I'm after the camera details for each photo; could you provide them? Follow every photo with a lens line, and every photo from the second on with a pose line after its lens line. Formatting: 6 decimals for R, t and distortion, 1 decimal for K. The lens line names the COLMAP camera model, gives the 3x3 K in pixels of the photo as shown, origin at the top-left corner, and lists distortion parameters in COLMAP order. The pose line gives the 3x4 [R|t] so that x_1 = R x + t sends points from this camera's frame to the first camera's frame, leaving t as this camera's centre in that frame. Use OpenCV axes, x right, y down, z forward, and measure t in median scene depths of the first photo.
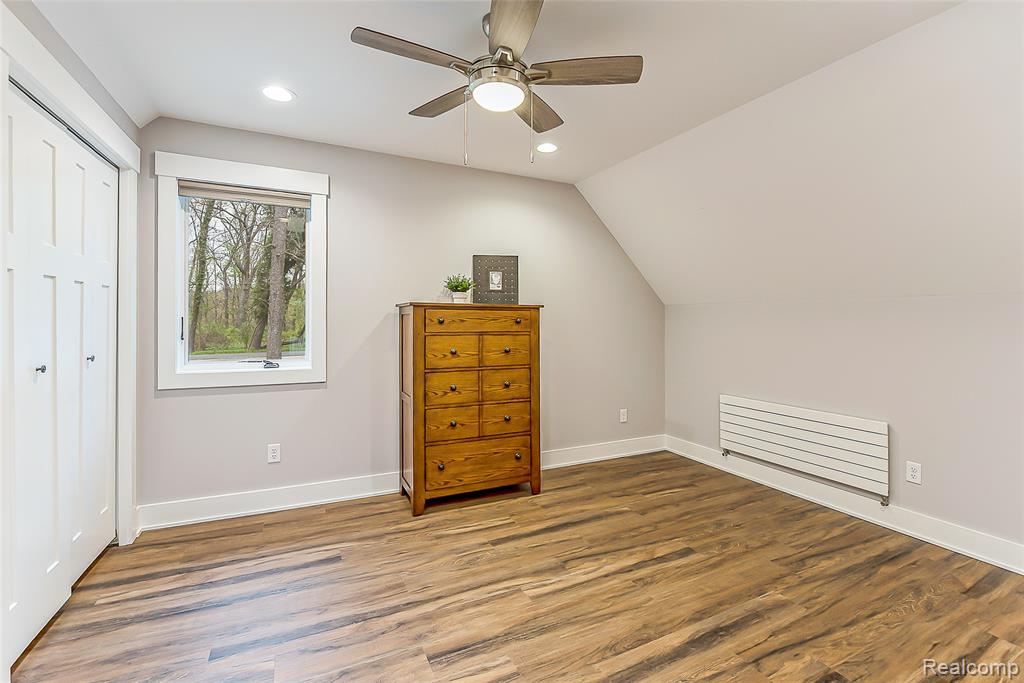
lens RADIAL K [[432.3, 0, 529.9], [0, 432.3, 315.7], [0, 0, 1]] dist [-0.001761, -0.003598]
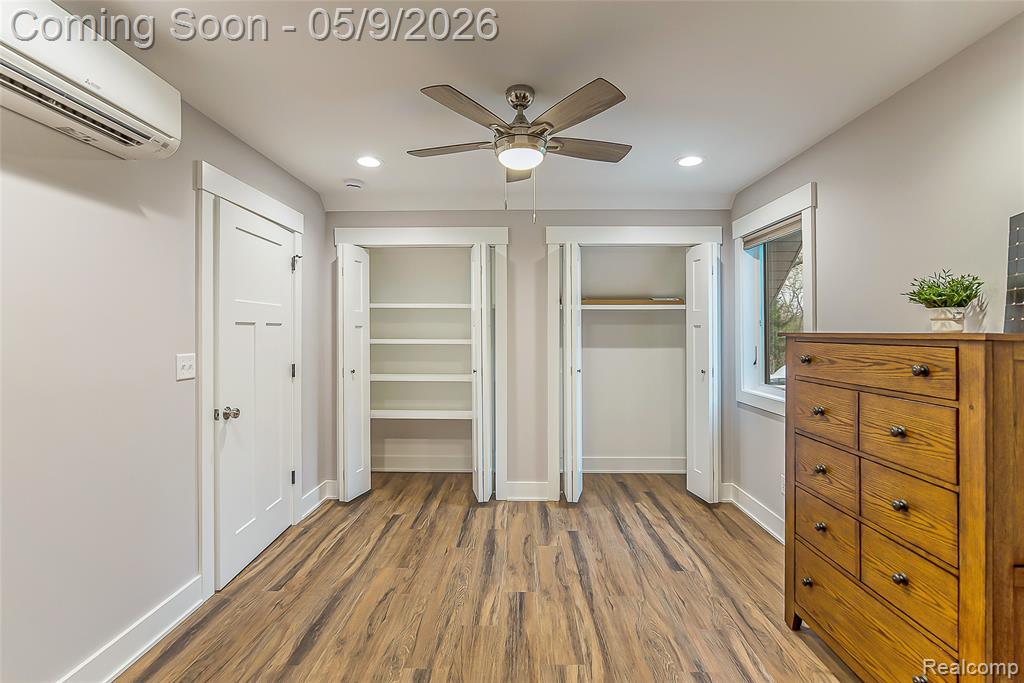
lens RADIAL K [[432.3, 0, 511.3], [0, 432.3, 344.8], [0, 0, 1]] dist [-0.001761, -0.003598]
pose [[-0.437164, 0.016723, -0.899226, 0.671591], [0.001501, 0.999839, 0.017864, -0.027901], [0.899381, 0.006459, -0.437119, 1.021534]]
